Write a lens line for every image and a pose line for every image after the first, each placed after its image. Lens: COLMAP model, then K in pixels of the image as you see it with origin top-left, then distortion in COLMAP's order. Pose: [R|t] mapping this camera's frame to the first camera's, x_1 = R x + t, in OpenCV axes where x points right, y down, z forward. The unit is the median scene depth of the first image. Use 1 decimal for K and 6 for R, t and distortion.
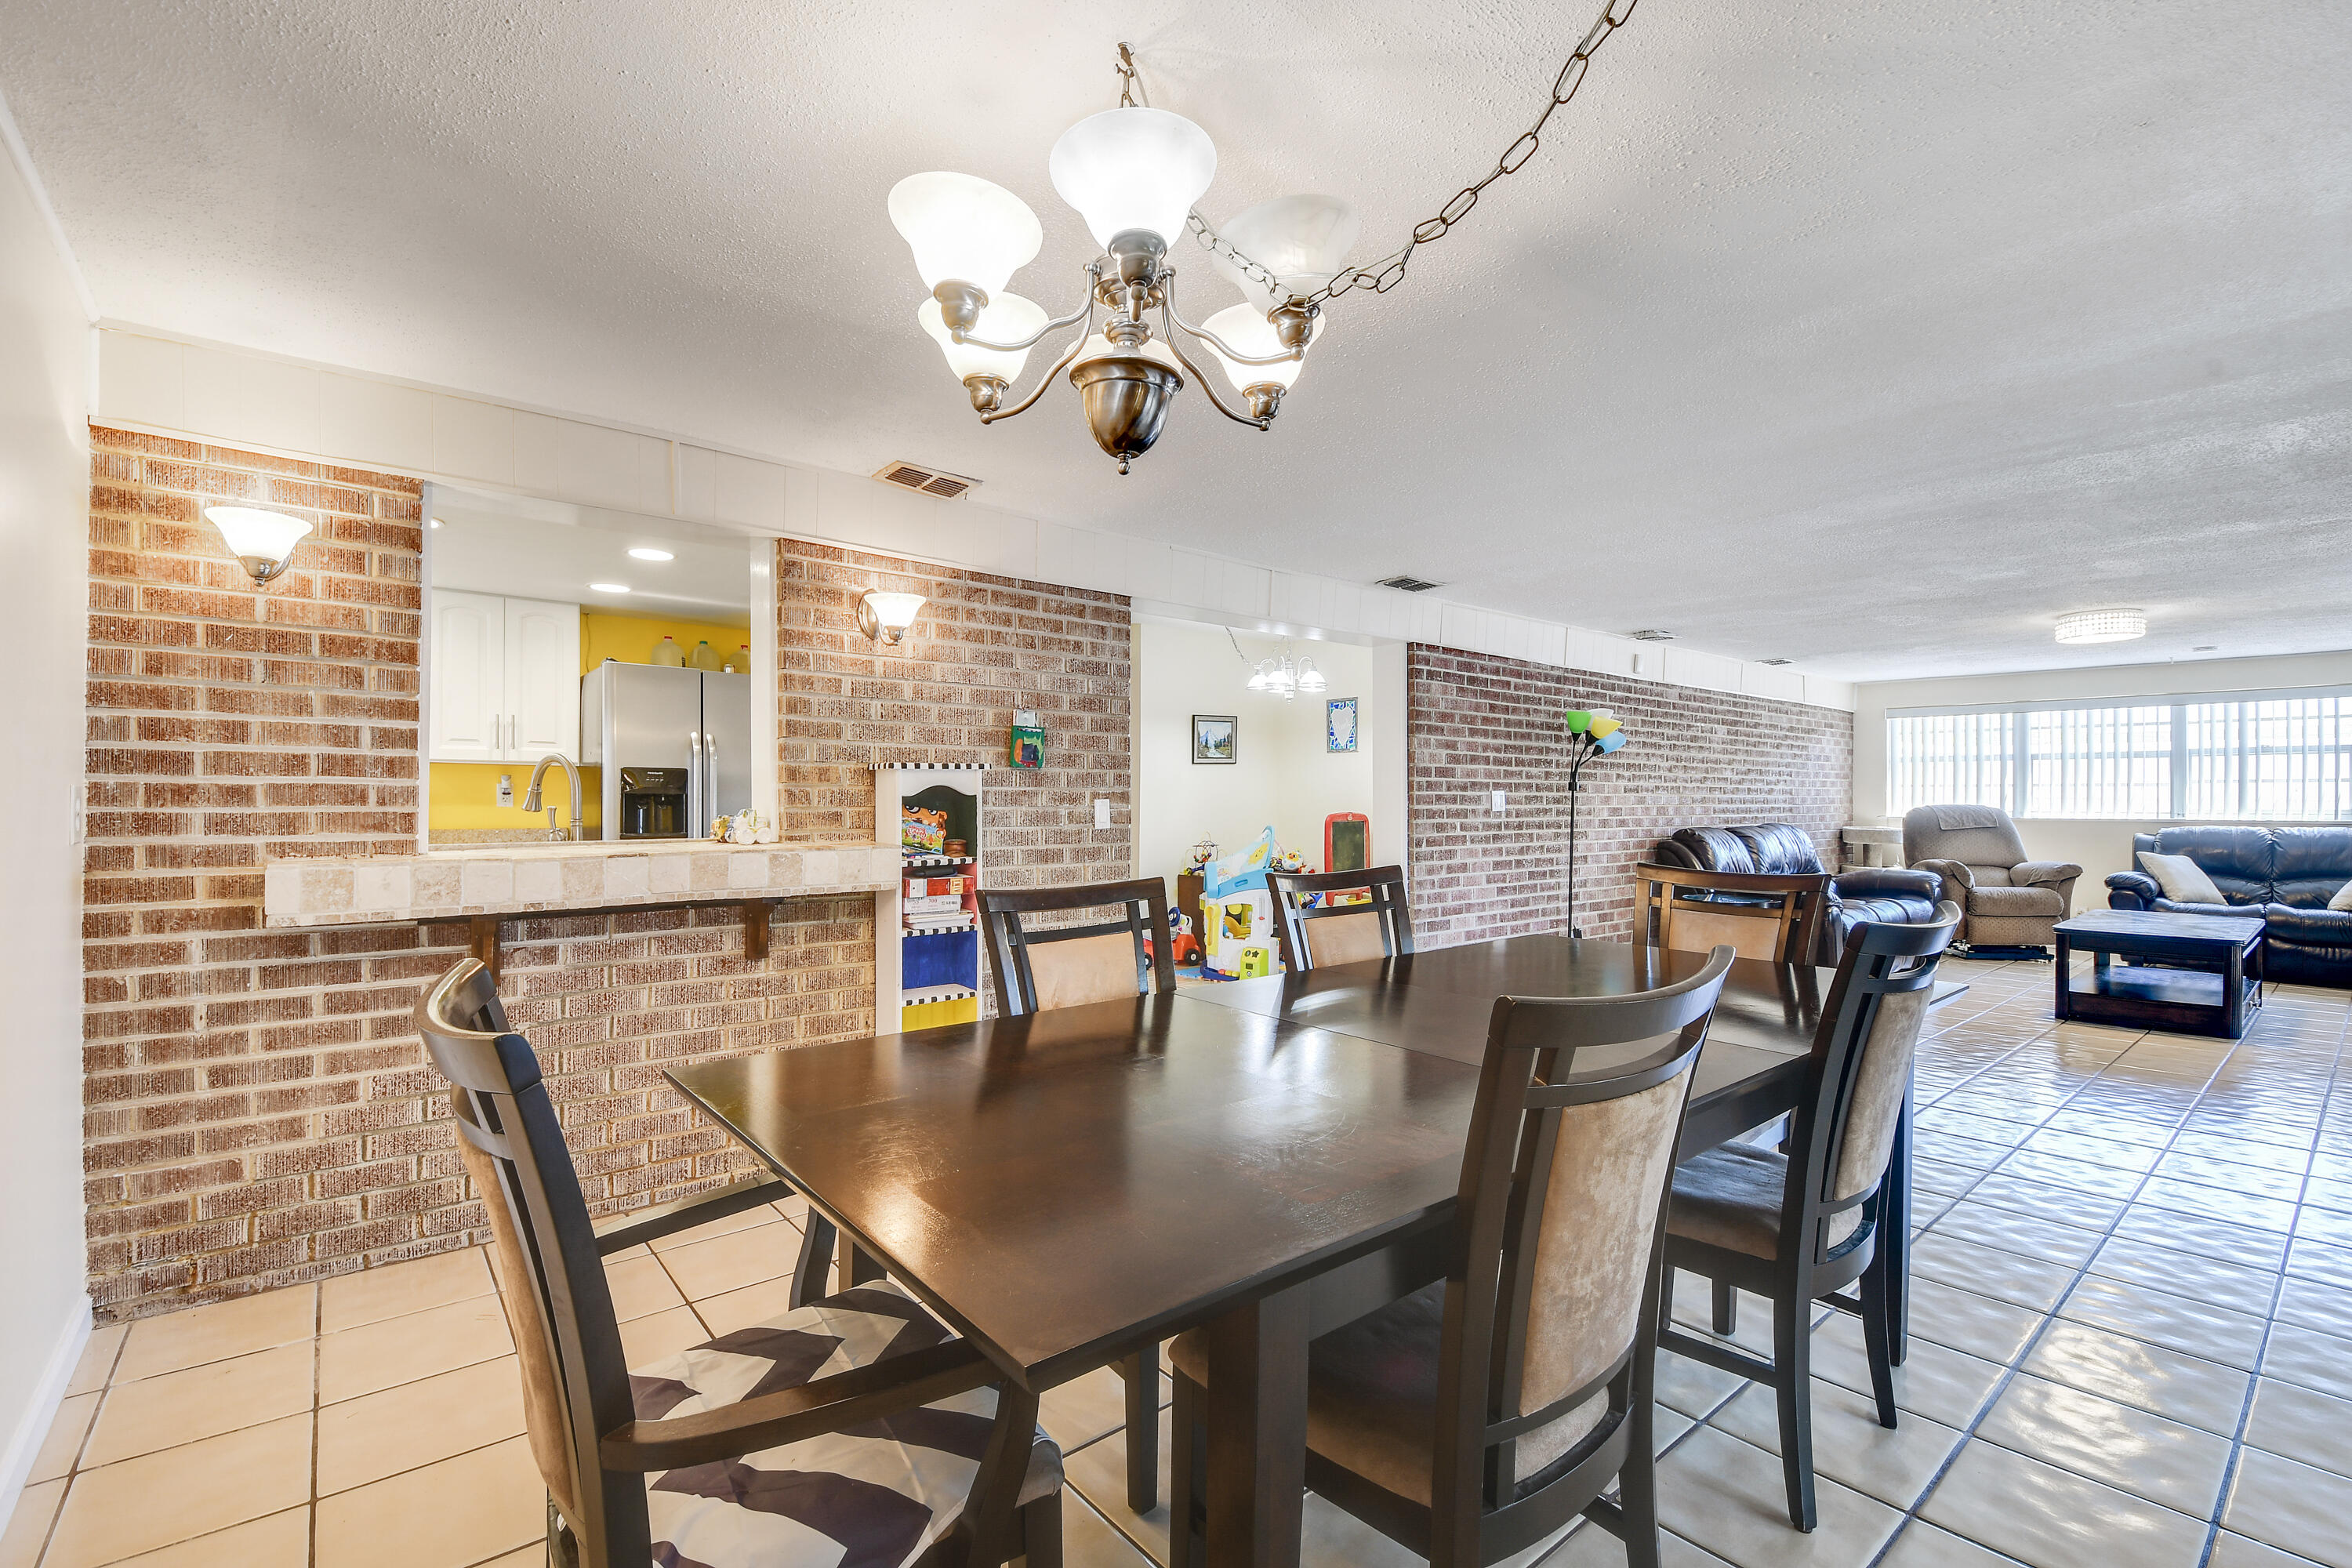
lens RADIAL K [[1043.9, 0, 1177.9], [0, 1043.9, 780.3], [0, 0, 1]] dist [-0.000078, -0.011921]
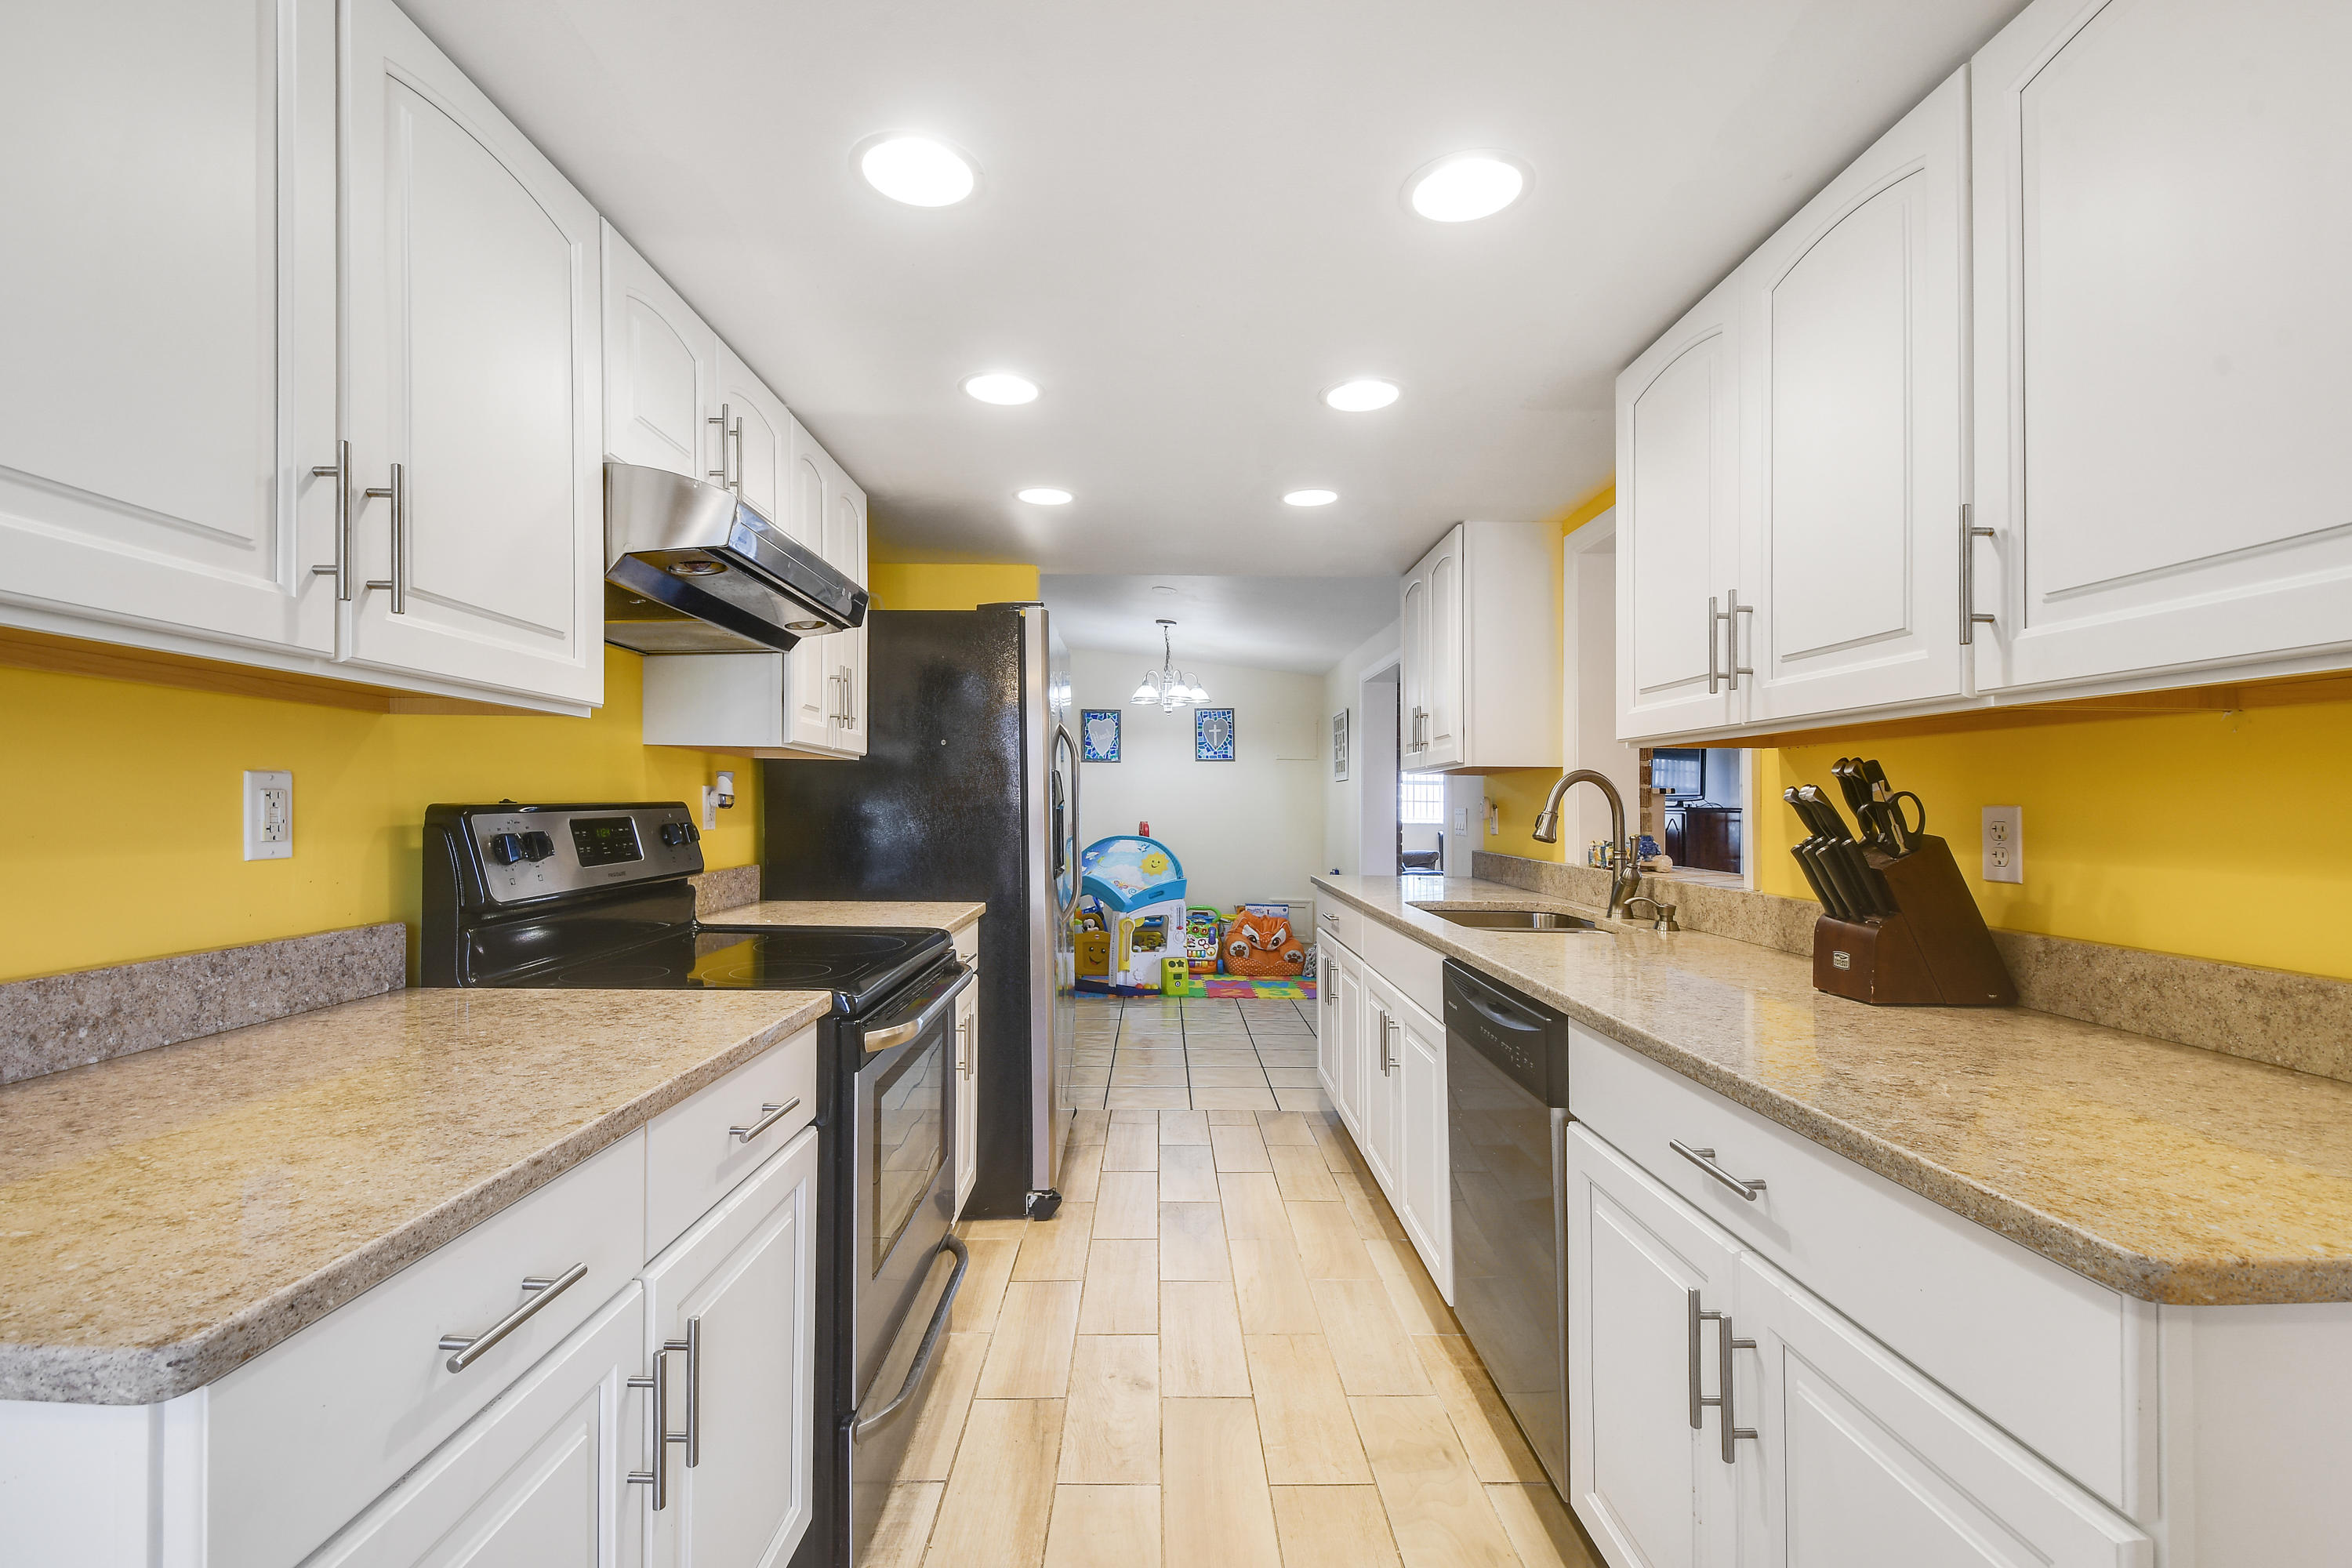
lens RADIAL K [[1036.1, 0, 1162.8], [0, 1036.1, 794.1], [0, 0, 1]] dist [0.025853, -0.026145]
pose [[0.625972, 0.014963, 0.779702, -0.628228], [-0.024318, 0.999704, 0.000338, 0.002322], [-0.779466, -0.019173, 0.626151, 0.339938]]
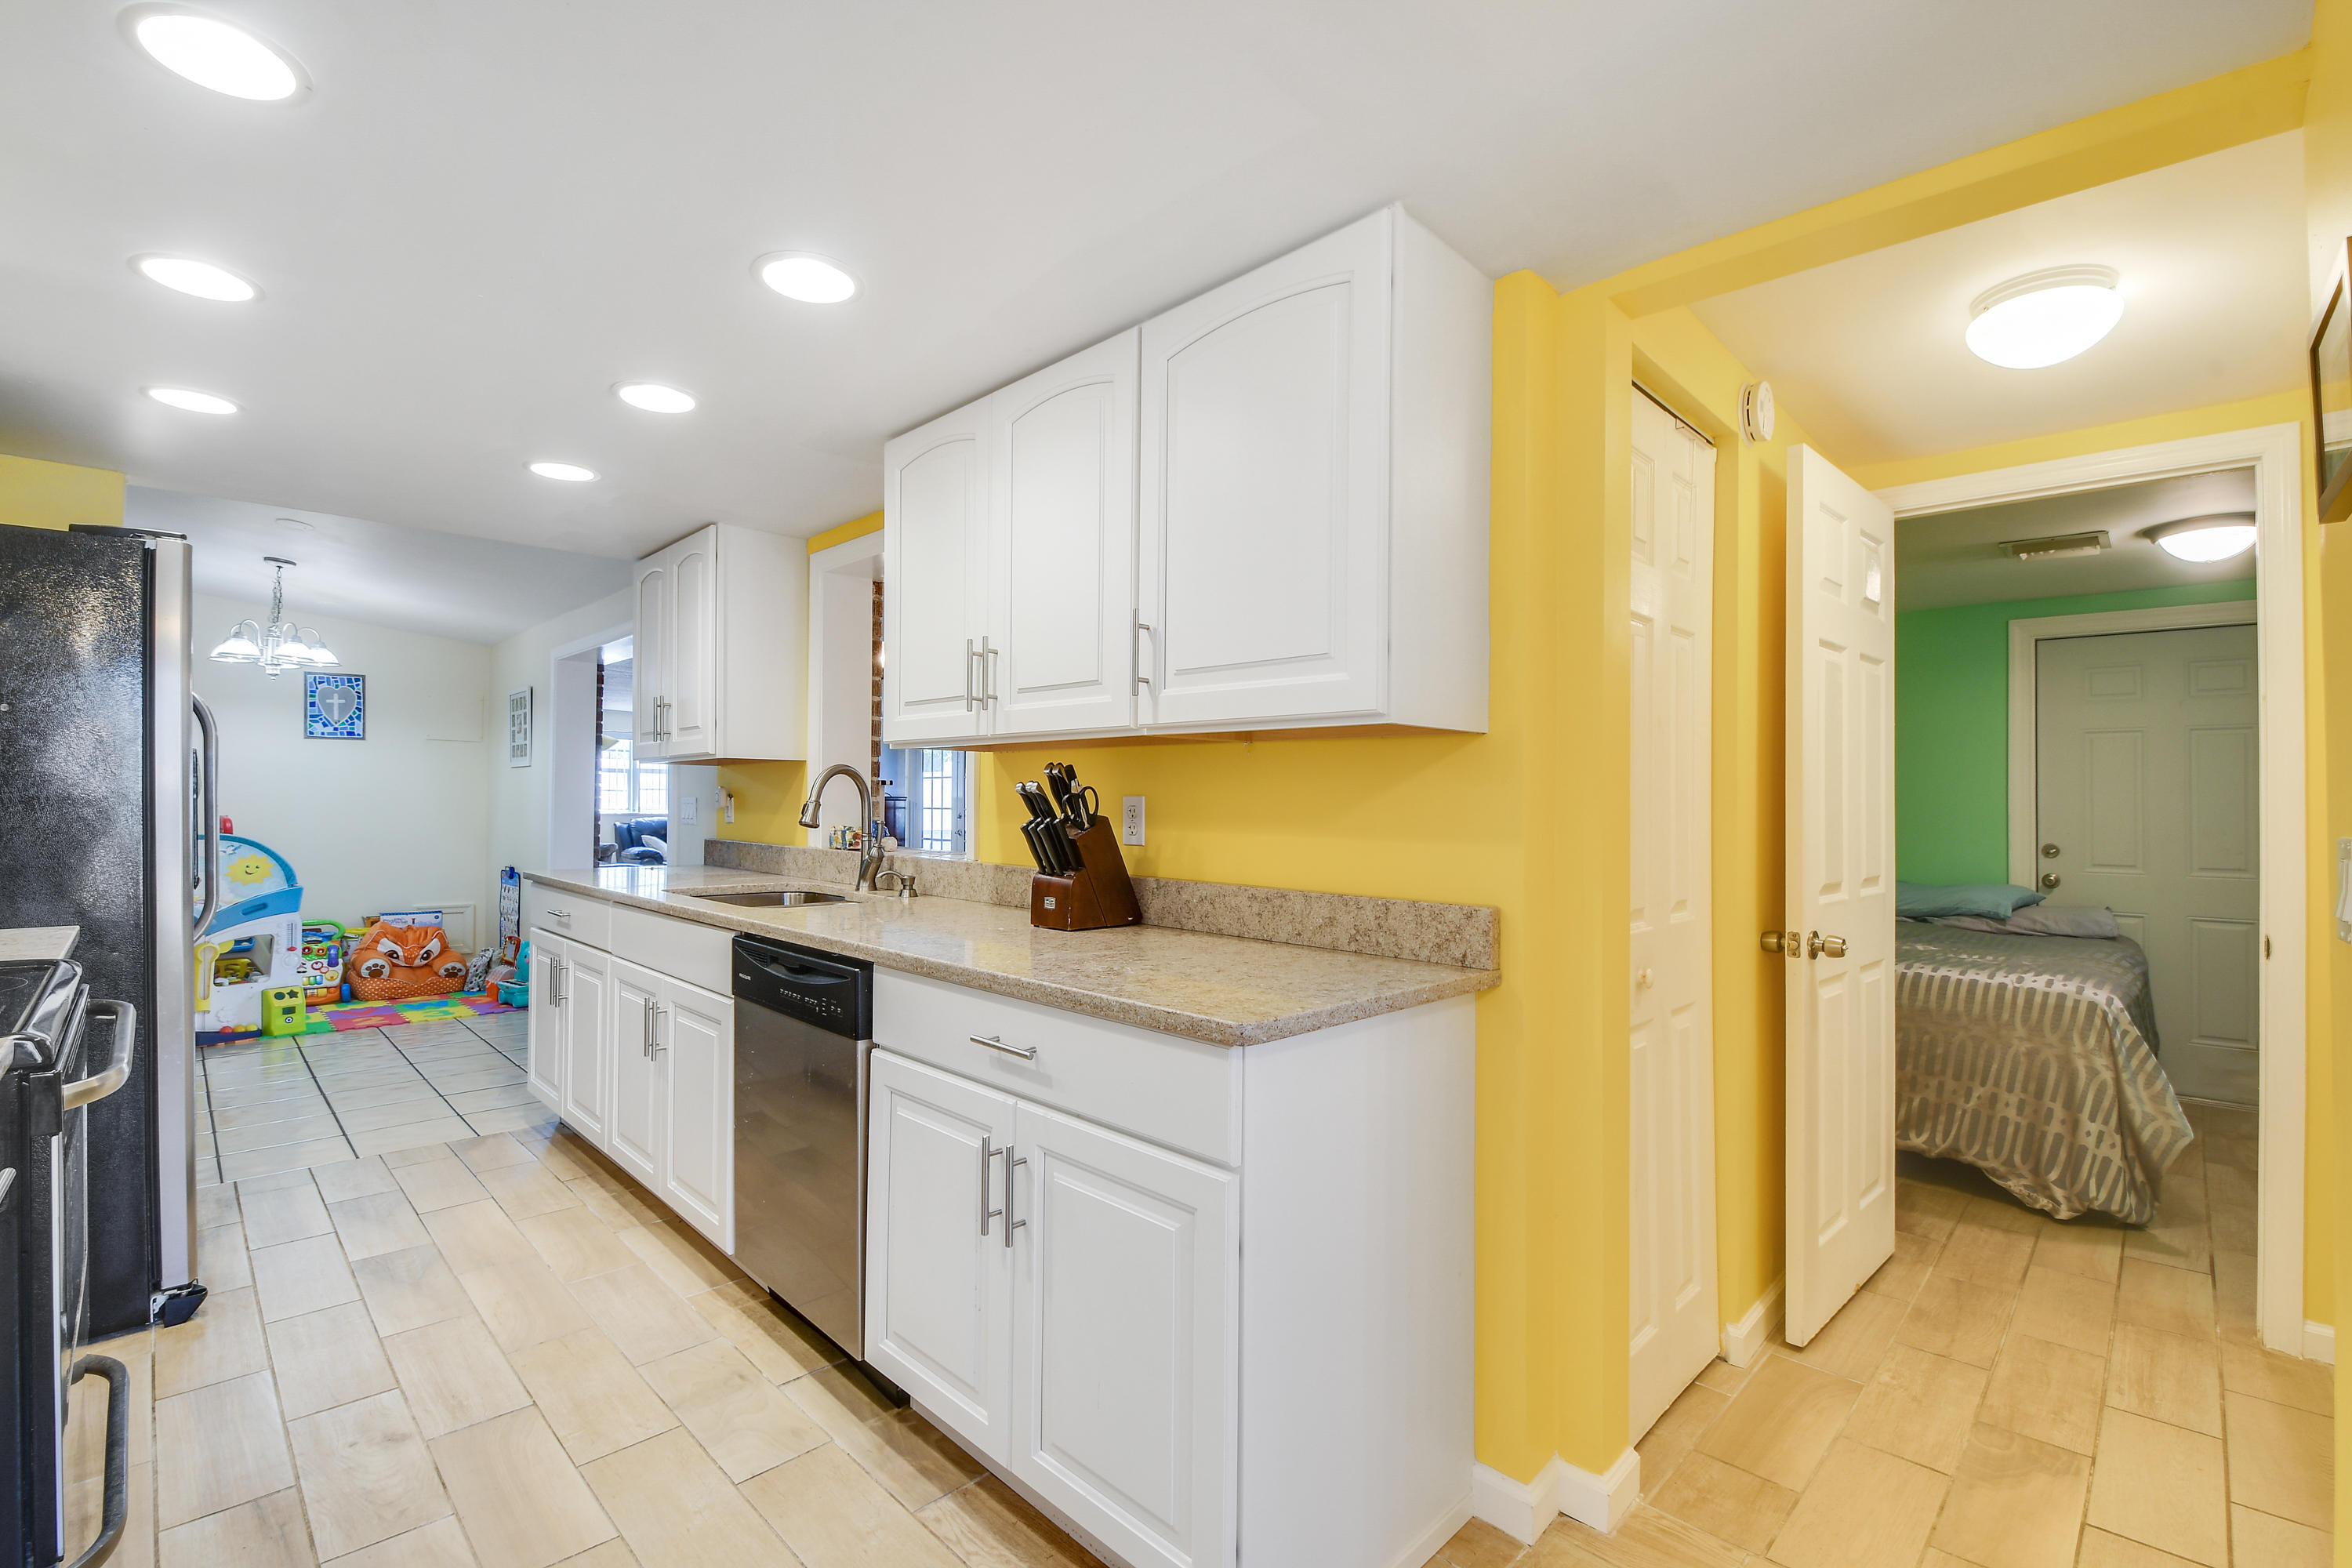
lens RADIAL K [[1045.6, 0, 1164.3], [0, 1045.6, 798.4], [0, 0, 1]] dist [0.013726, -0.012421]
pose [[-0.090767, 0.002650, 0.995869, -0.686280], [-0.026230, 0.999643, -0.005051, 0.002844], [-0.995527, -0.026580, -0.090665, 0.360574]]
